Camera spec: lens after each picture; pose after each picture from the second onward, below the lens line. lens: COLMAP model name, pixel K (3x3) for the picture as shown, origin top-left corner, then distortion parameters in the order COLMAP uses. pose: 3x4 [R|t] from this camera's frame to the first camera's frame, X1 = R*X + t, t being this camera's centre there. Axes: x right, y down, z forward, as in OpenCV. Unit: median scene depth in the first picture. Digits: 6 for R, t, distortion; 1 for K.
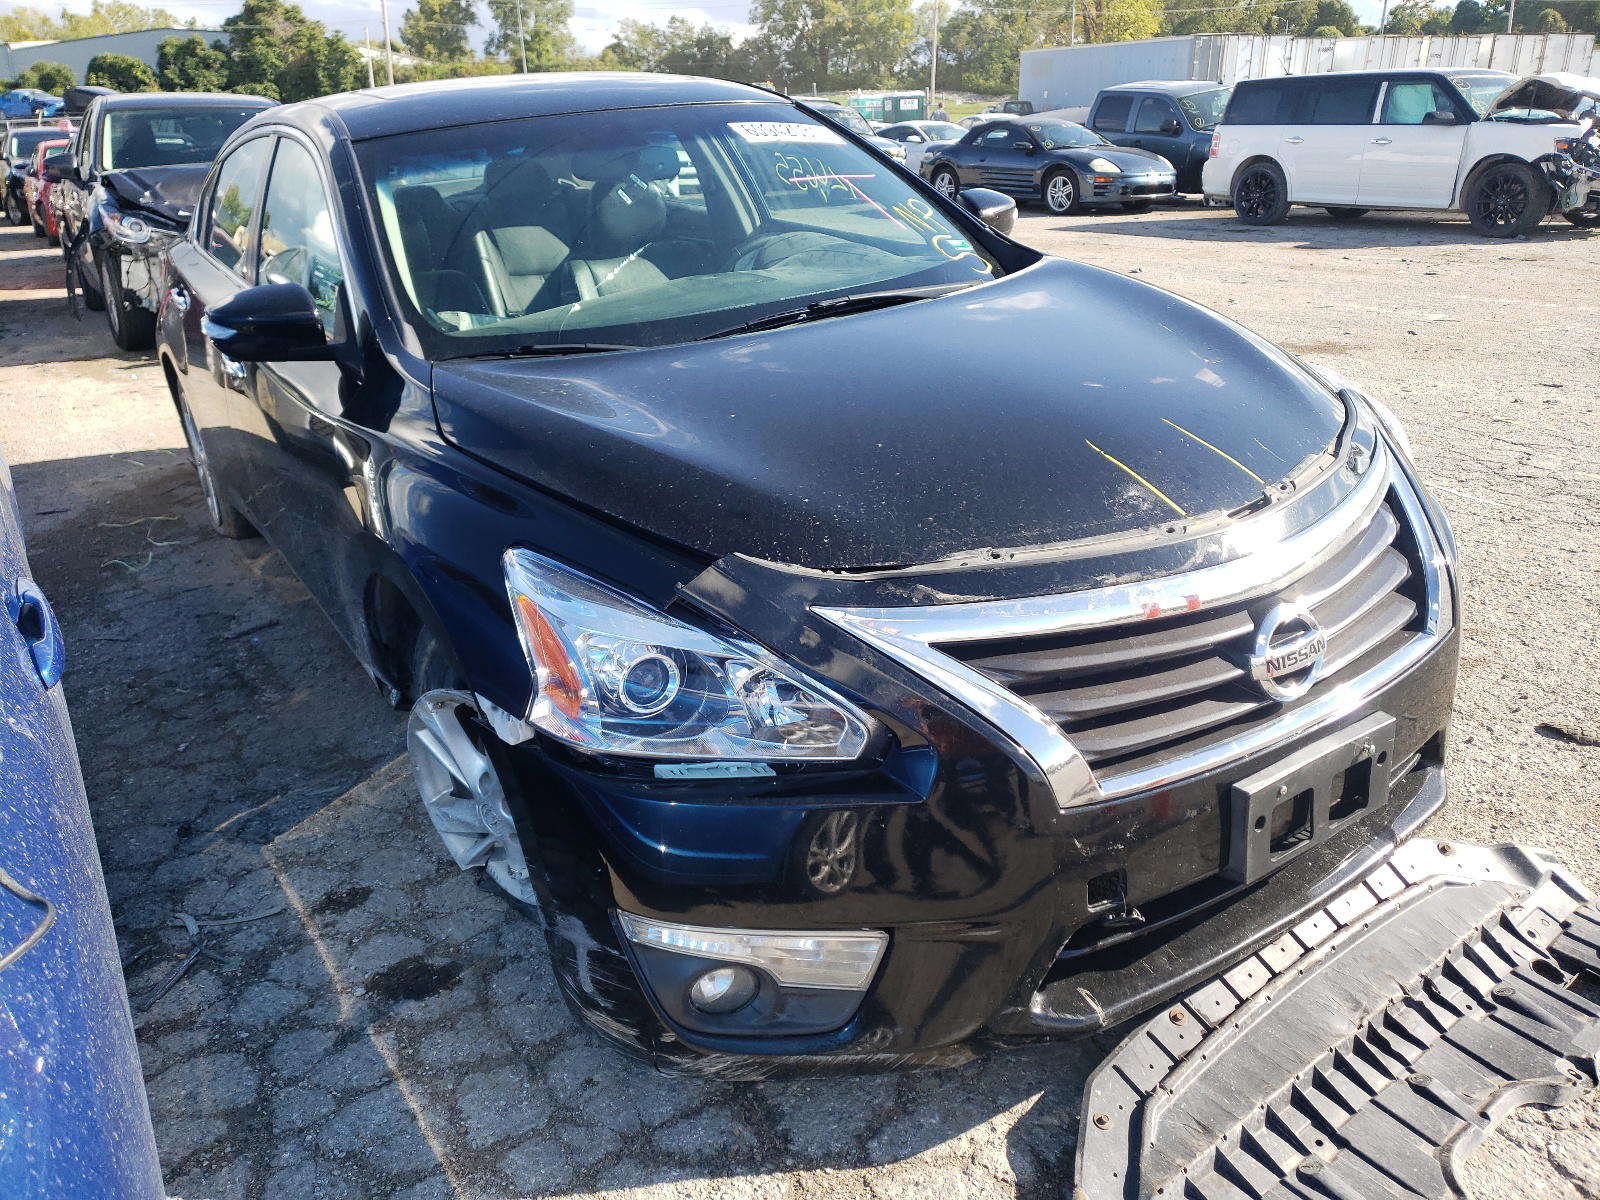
lens RADIAL K [[1166.8, 0, 798.4], [0, 1166.8, 575.5], [0, 0, 1]] dist [0.009272, 0.022239]
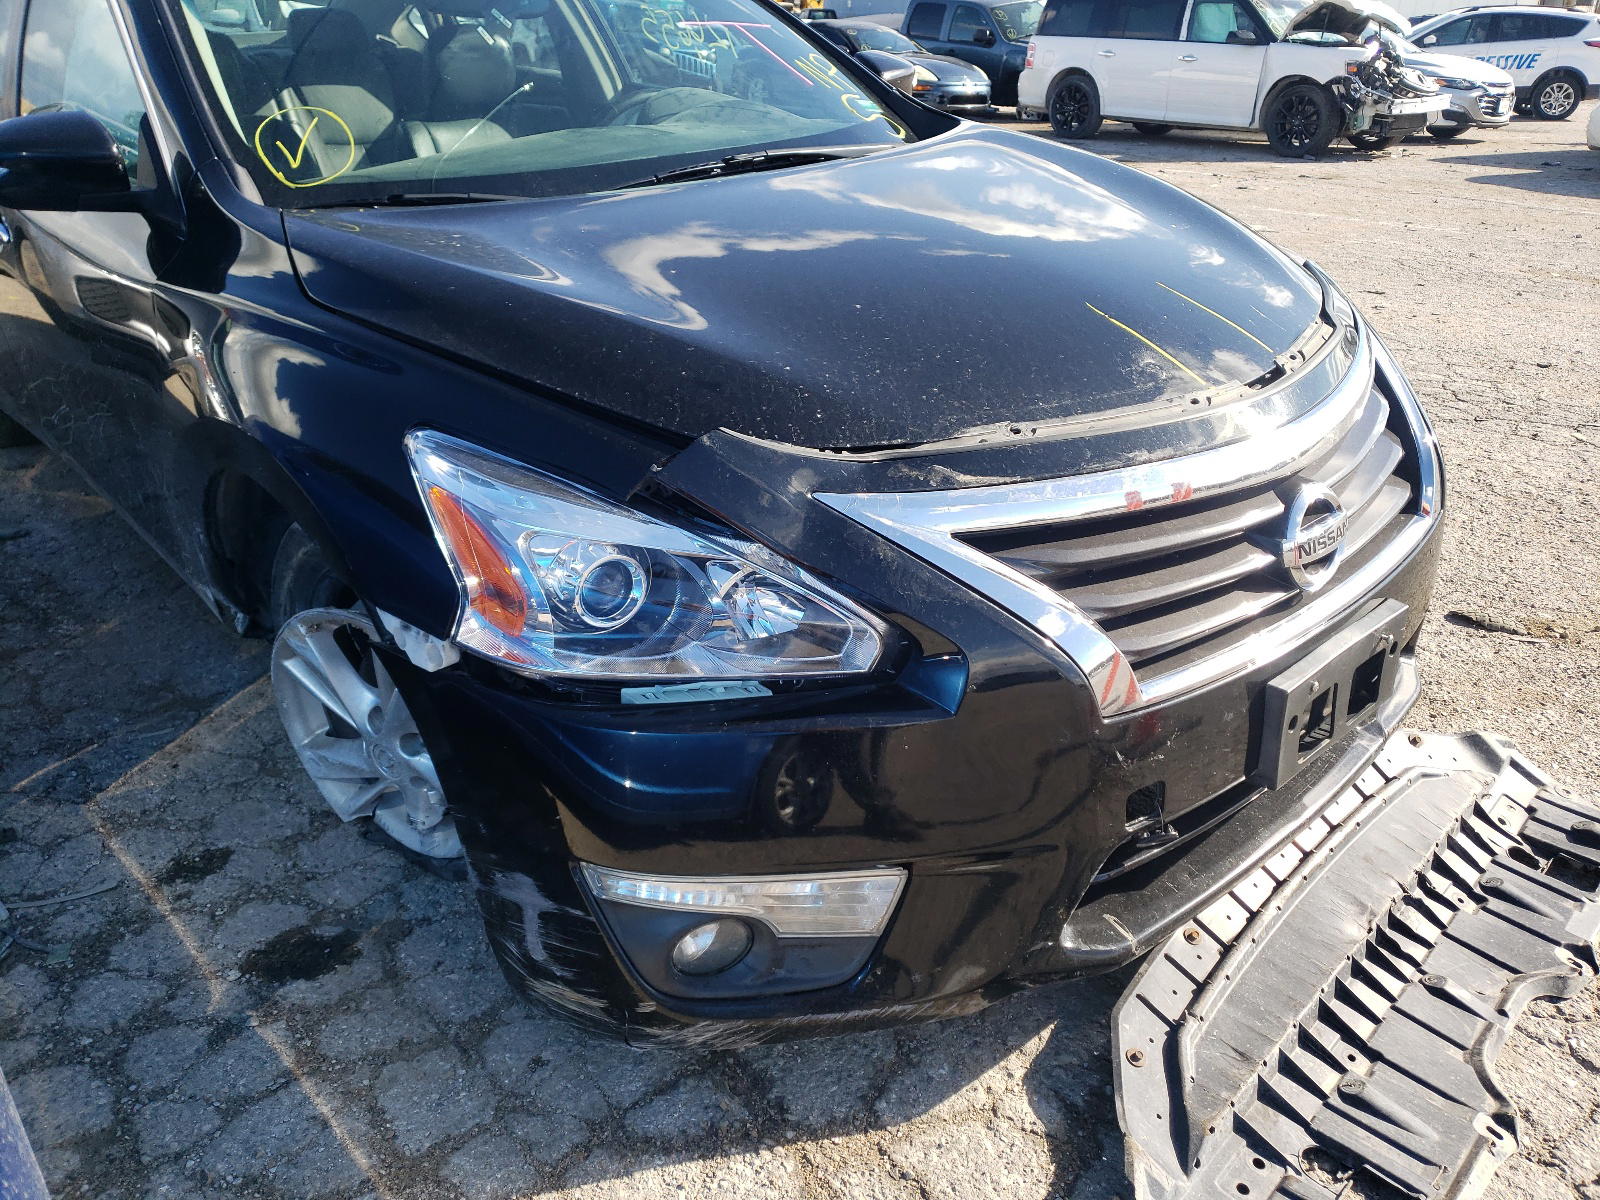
lens RADIAL K [[1166.8, 0, 798.4], [0, 1166.8, 575.5], [0, 0, 1]] dist [0.009272, 0.022239]
pose [[0.987302, -0.026346, 0.156652, -0.118060], [0.015281, 0.997329, 0.071422, 0.023990], [-0.158115, -0.068121, 0.985068, 0.161219]]
